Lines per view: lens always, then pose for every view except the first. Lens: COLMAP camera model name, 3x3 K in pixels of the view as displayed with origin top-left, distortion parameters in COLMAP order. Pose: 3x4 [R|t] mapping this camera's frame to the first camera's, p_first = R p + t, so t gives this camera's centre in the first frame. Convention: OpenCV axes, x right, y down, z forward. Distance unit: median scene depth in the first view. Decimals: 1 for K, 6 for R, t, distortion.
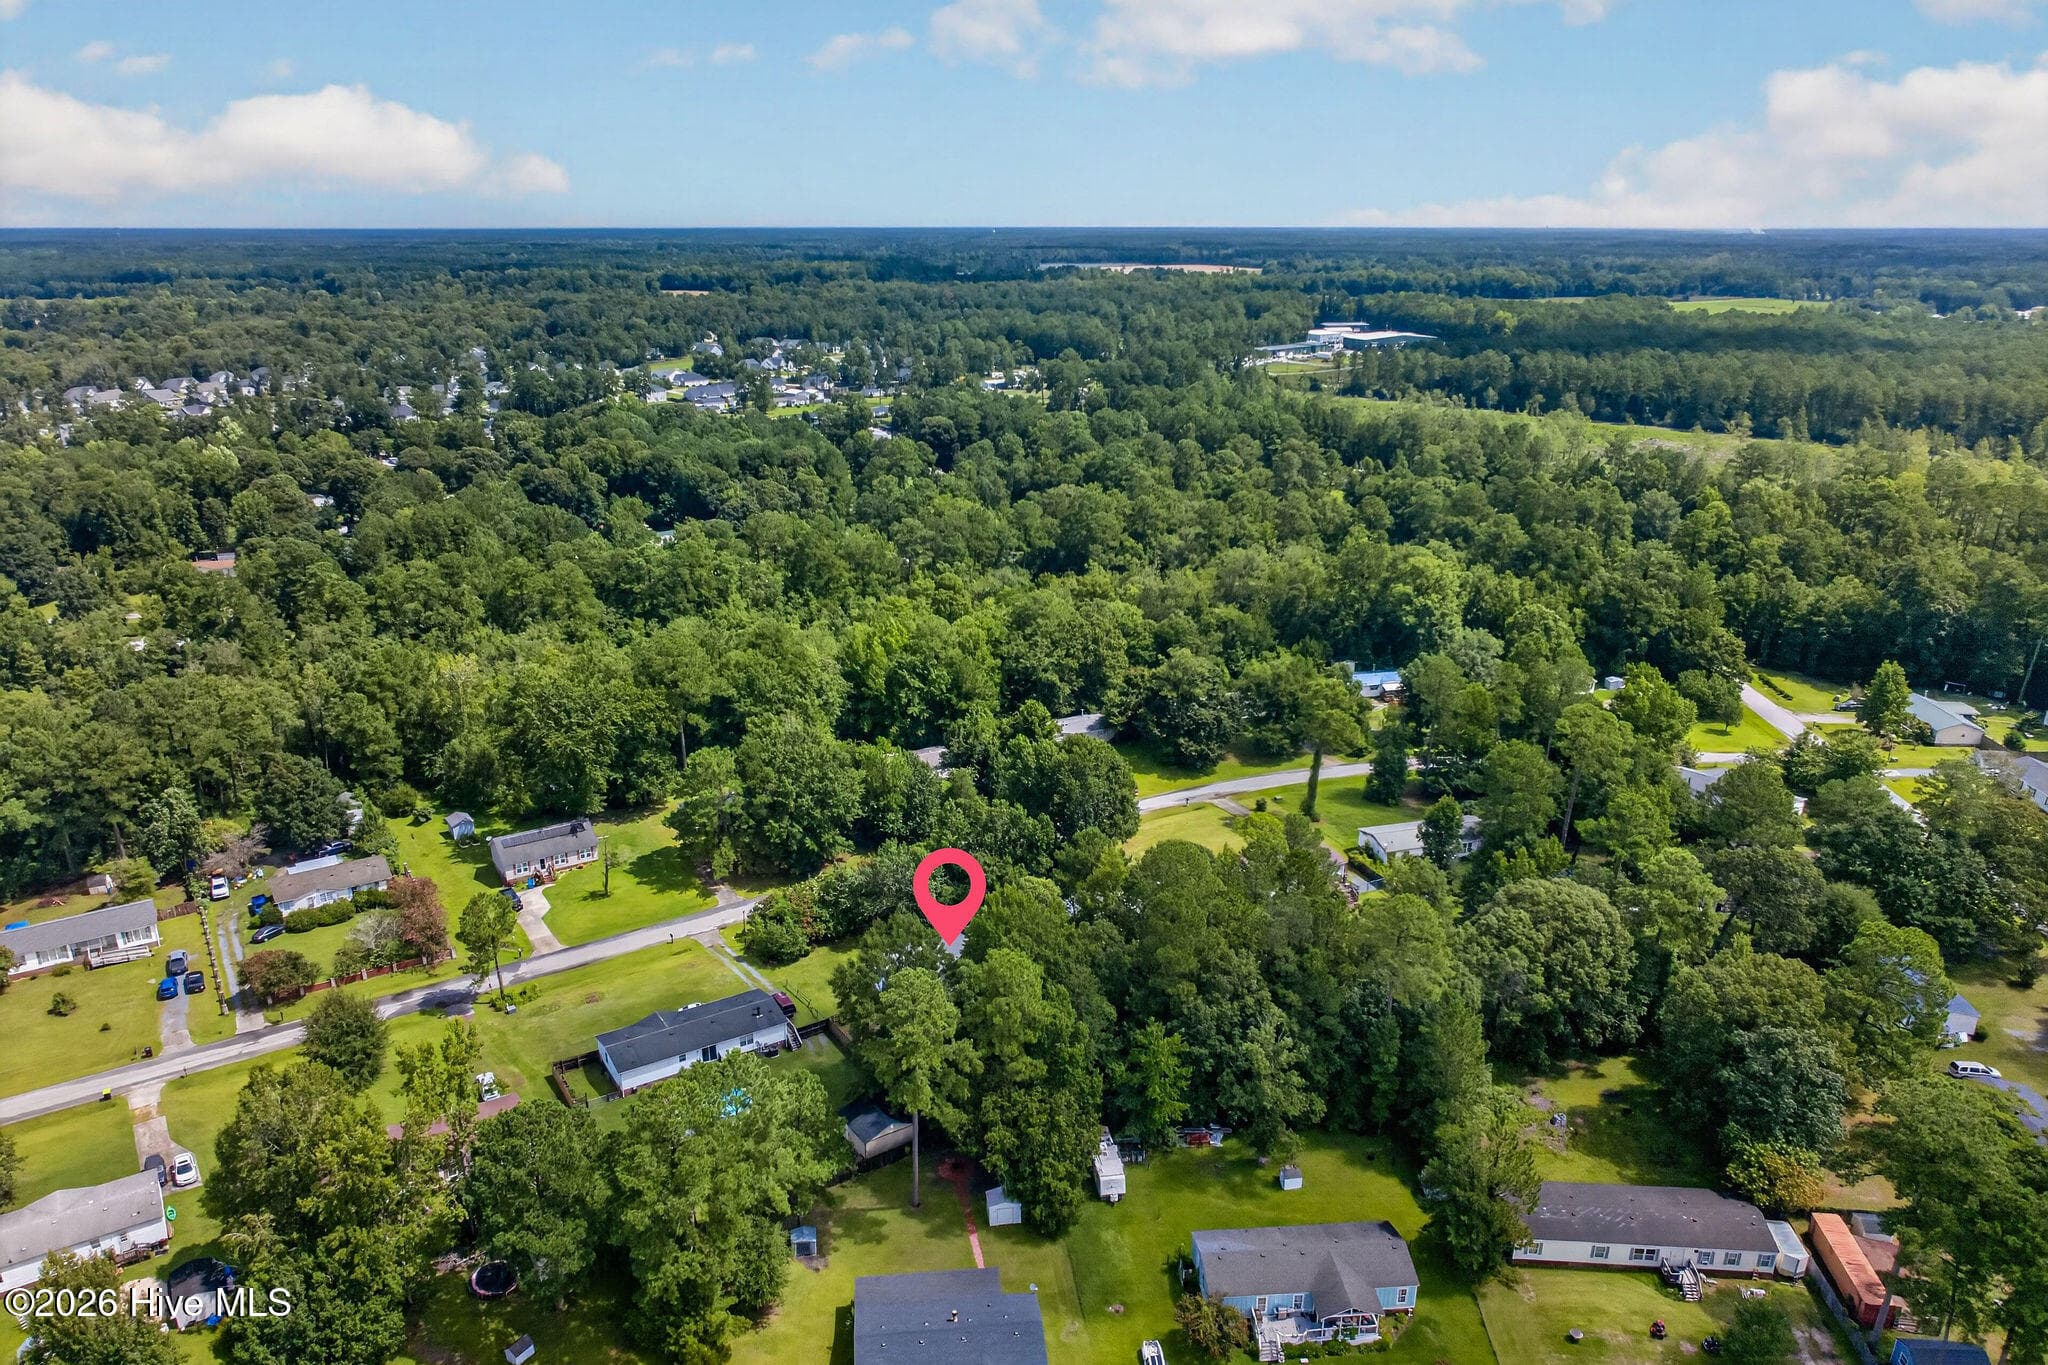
lens RADIAL K [[1456.3, 0, 1024.0], [0, 1456.3, 682.5], [0, 0, 1]] dist [0.005892, -0.020587]
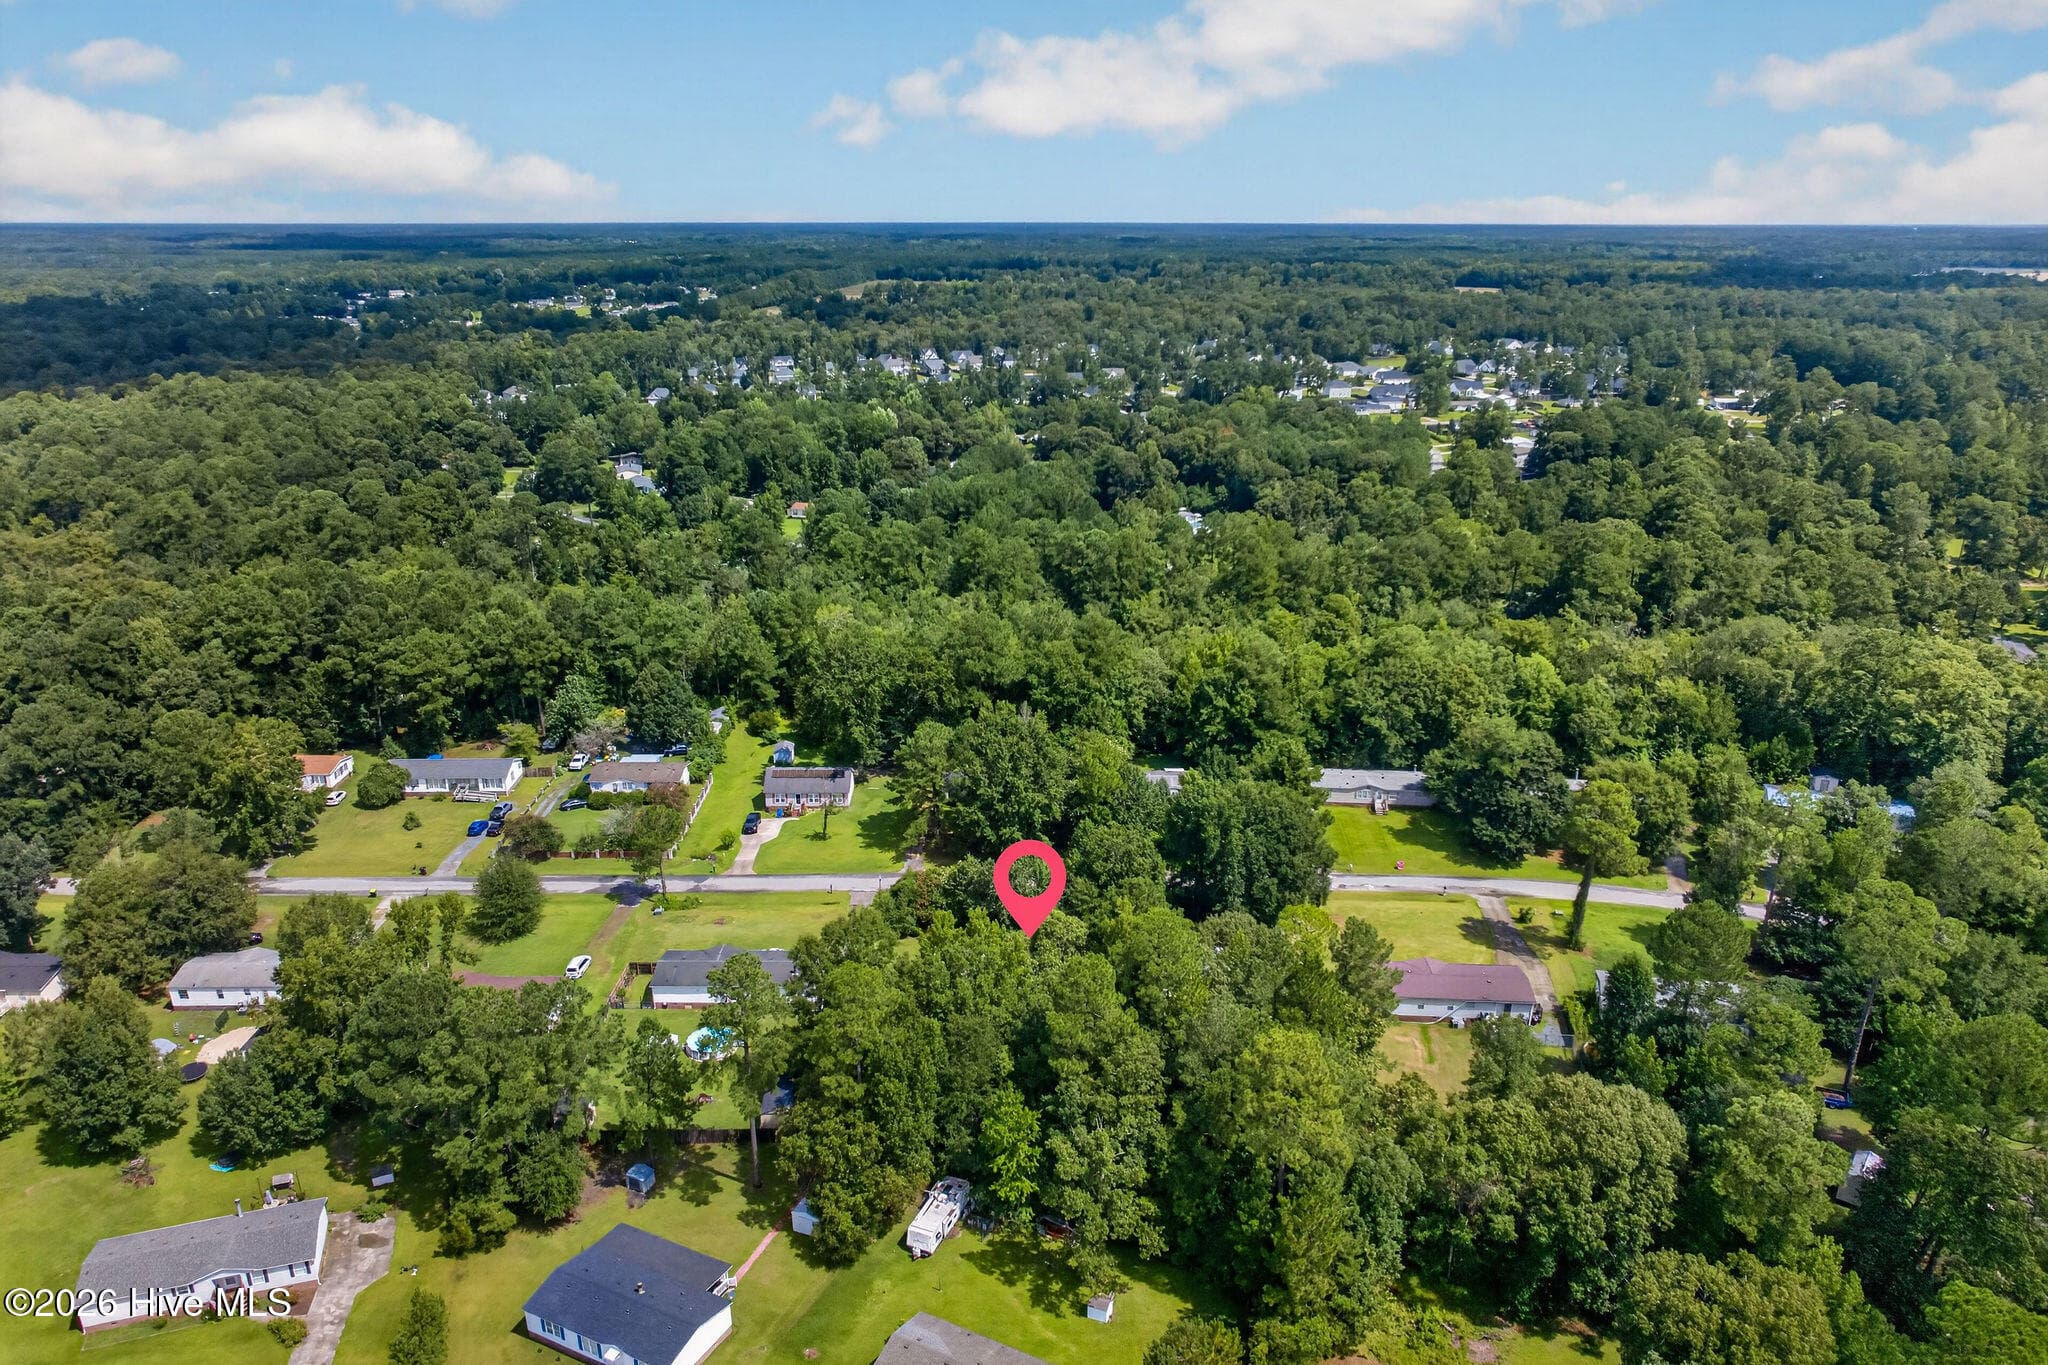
lens RADIAL K [[1456.3, 0, 1024.0], [0, 1456.3, 682.5], [0, 0, 1]] dist [0.005892, -0.020587]
pose [[0.833399, 0.166775, -0.526908, 0.346874], [-0.165220, 0.984966, 0.050434, -0.042352], [0.527397, 0.045024, 0.848425, 0.138512]]
